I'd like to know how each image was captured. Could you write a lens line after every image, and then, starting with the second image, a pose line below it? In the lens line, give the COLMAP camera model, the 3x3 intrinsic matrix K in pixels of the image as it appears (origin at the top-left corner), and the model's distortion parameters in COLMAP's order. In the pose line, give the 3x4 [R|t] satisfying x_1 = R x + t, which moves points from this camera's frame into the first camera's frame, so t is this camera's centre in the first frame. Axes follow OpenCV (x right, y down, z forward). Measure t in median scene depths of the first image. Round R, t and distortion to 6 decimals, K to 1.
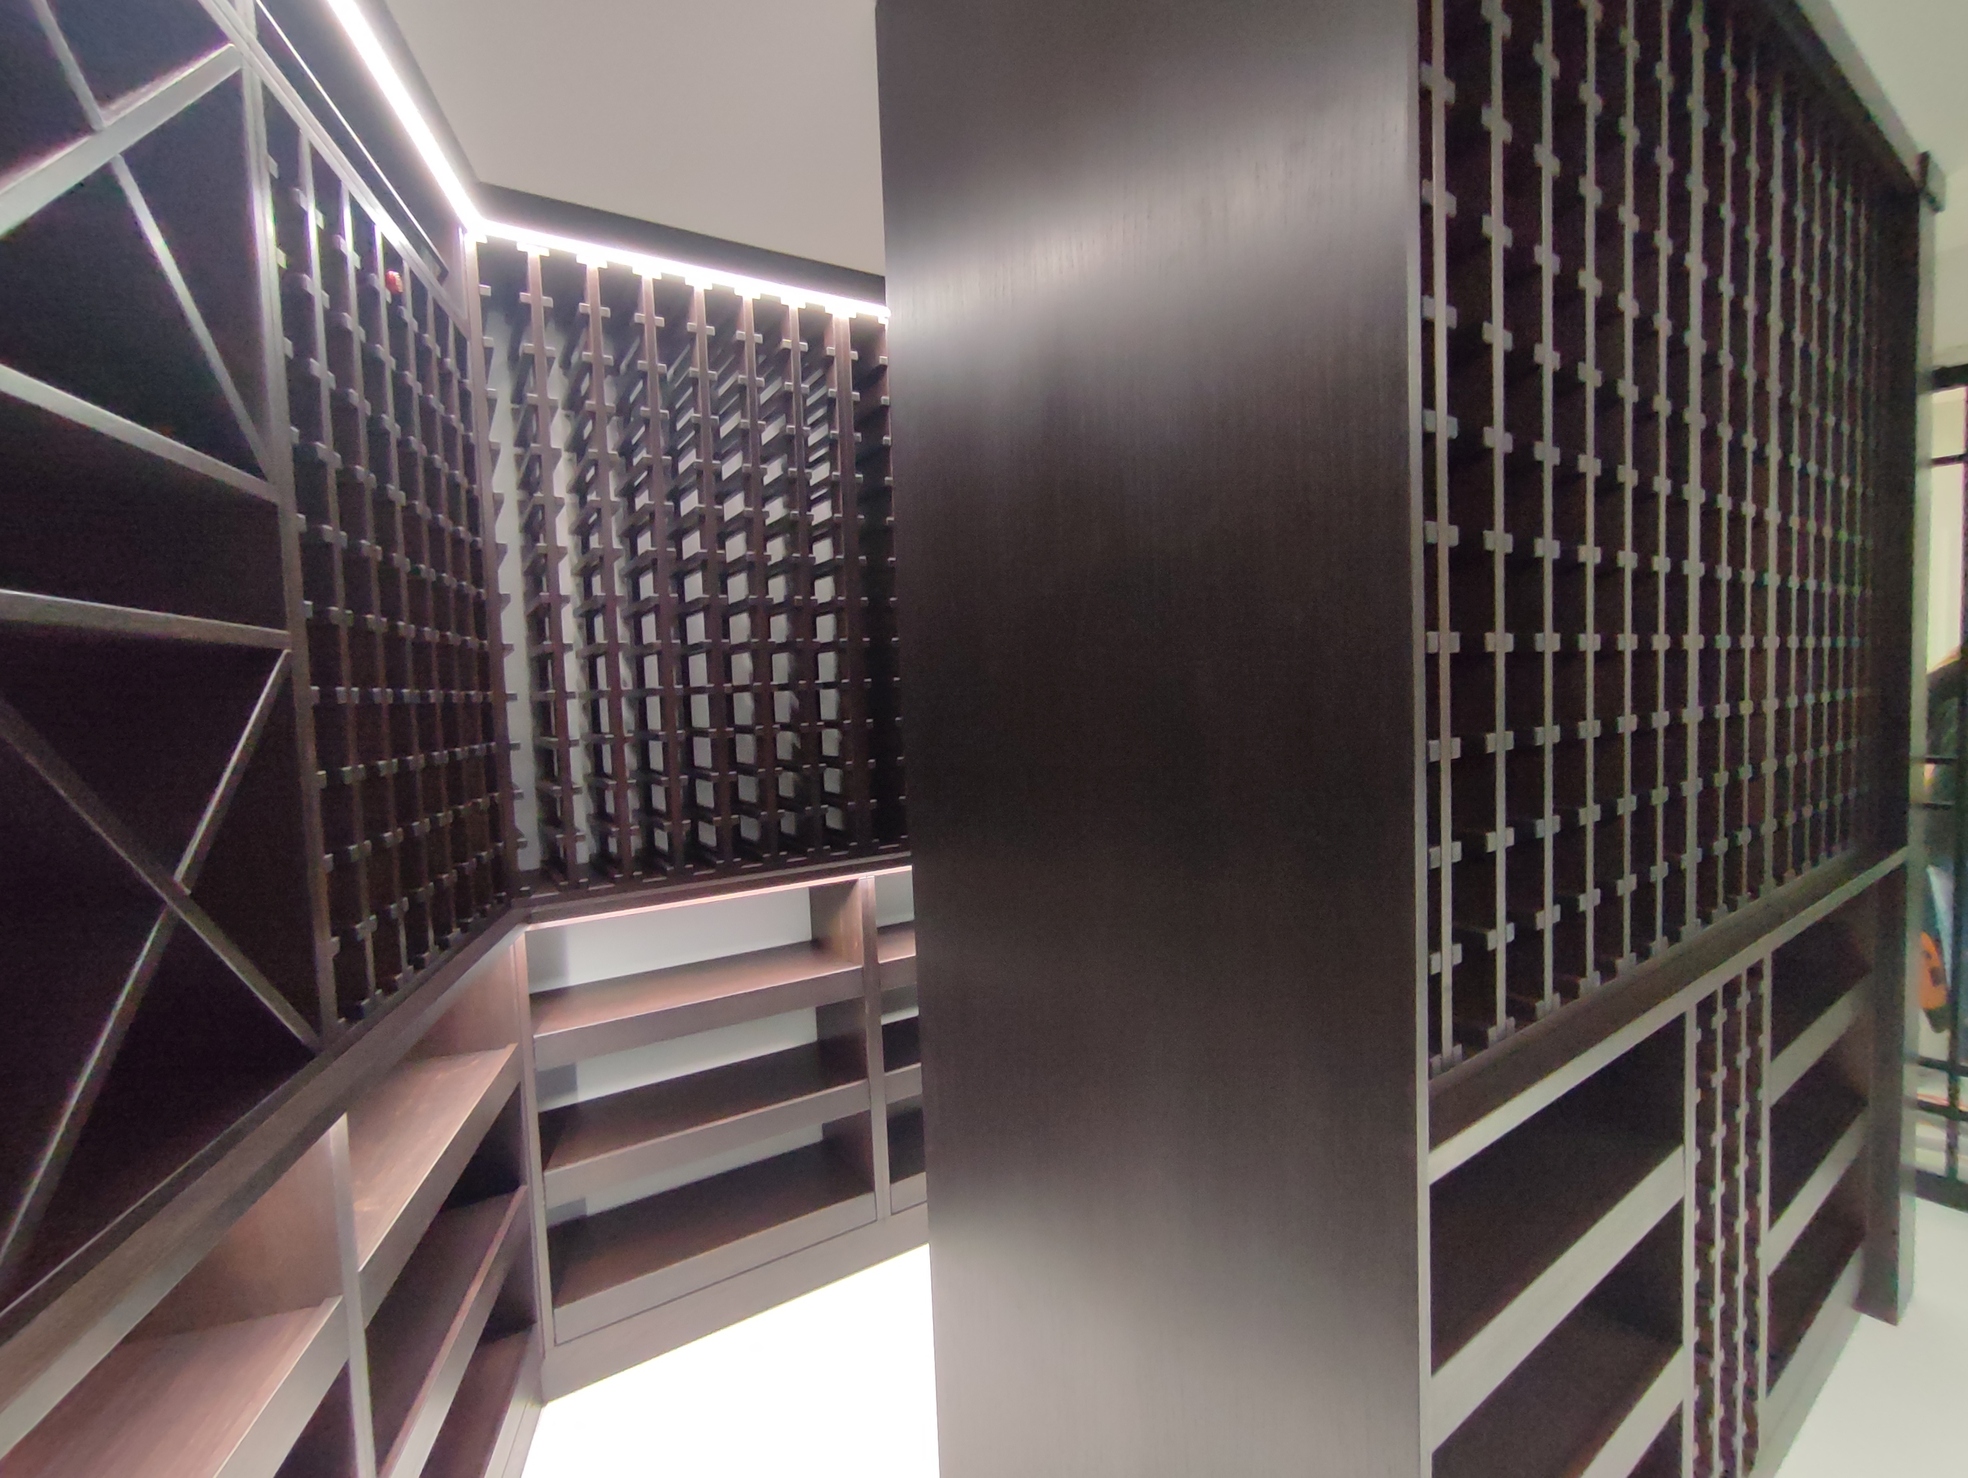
lens RADIAL K [[895.4, 0, 963.4], [0, 895.4, 730.9], [0, 0, 1]] dist [-0.020330, 0.010362]
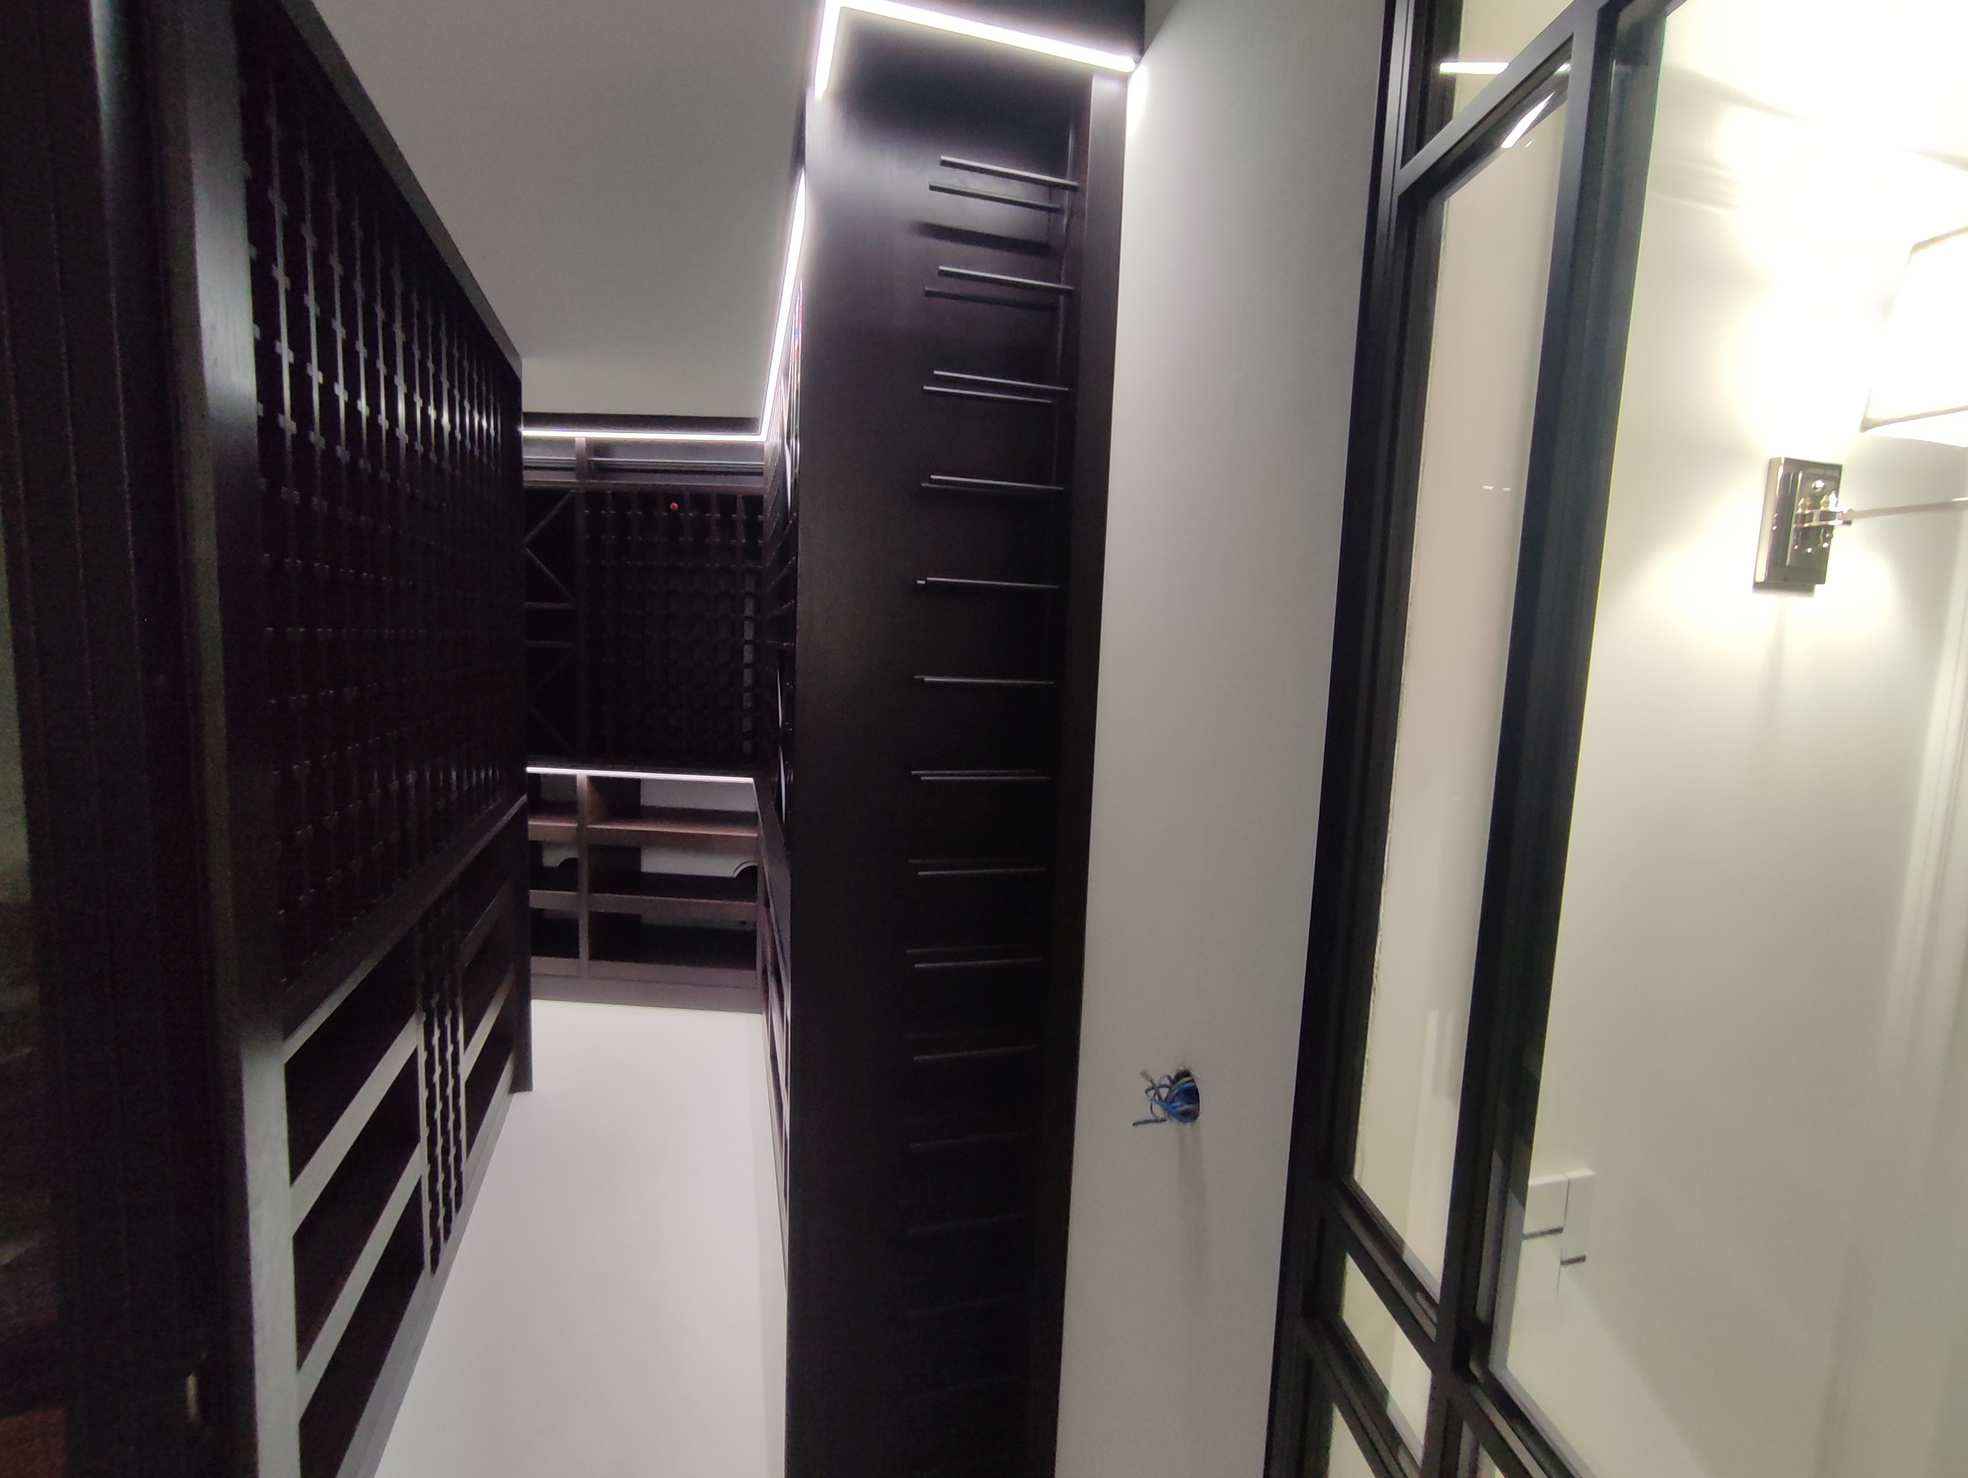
lens RADIAL K [[895.4, 0, 1002.1], [0, 895.4, 740.7], [0, 0, 1]] dist [-0.020330, 0.010362]
pose [[0.267282, -0.058305, 0.961853, -0.334942], [-0.000745, 0.998155, 0.060713, -0.084238], [-0.963618, -0.016944, 0.266745, -0.344582]]
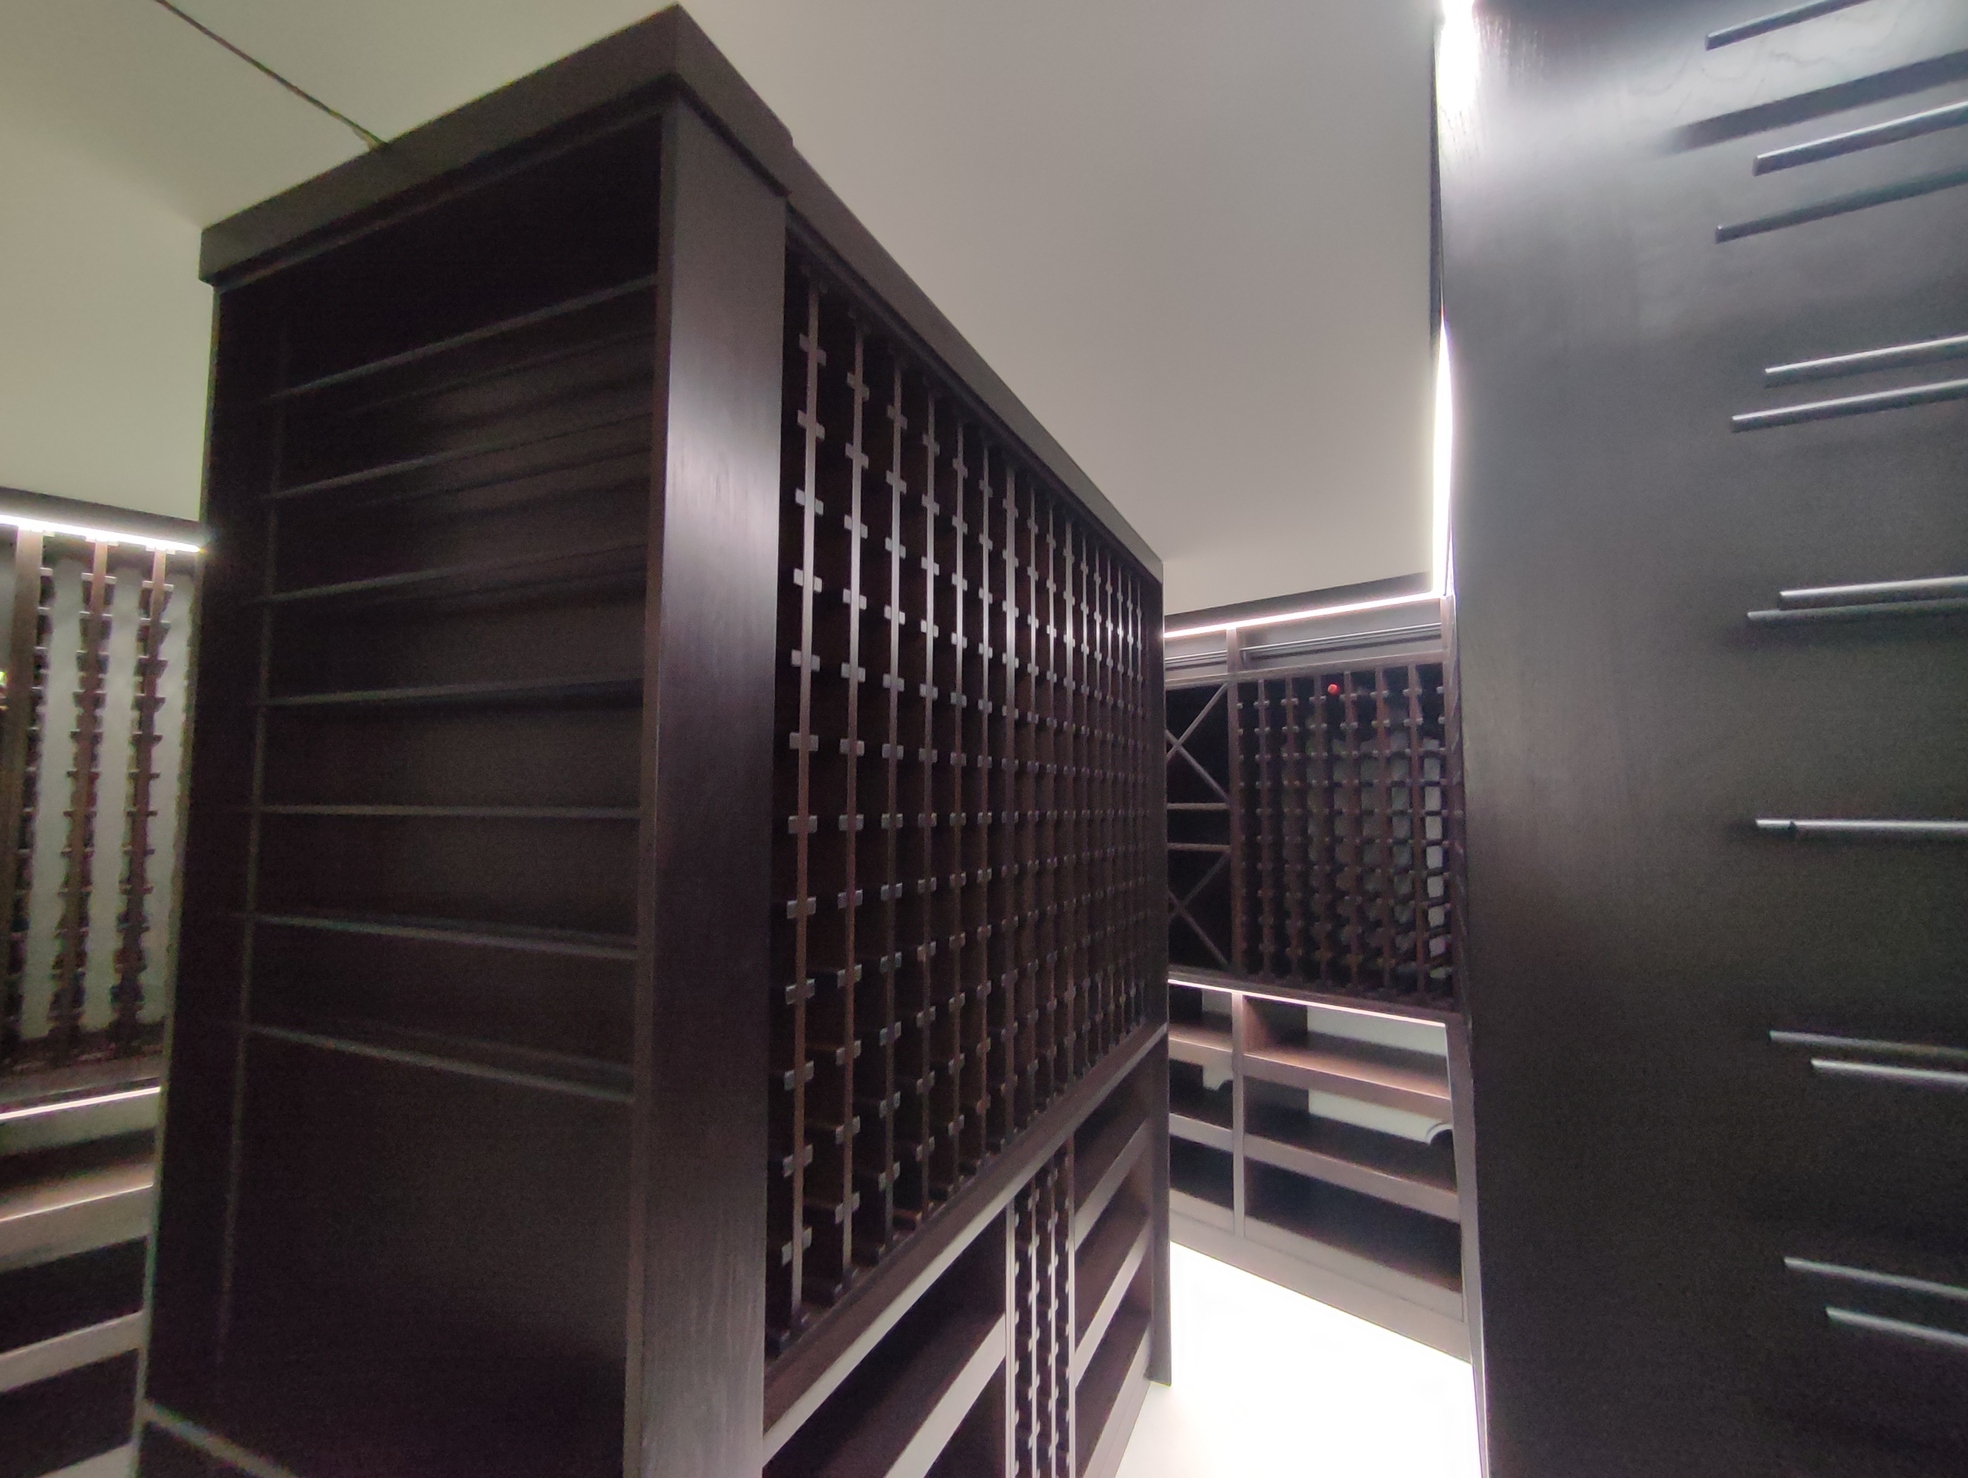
lens RADIAL K [[895.4, 0, 979.0], [0, 895.4, 734.0], [0, 0, 1]] dist [-0.020330, 0.010362]
pose [[0.858869, 0.076467, 0.506455, 0.054570], [-0.010122, 0.991134, -0.132480, -0.186731], [-0.512095, 0.108657, 0.852028, -0.166633]]
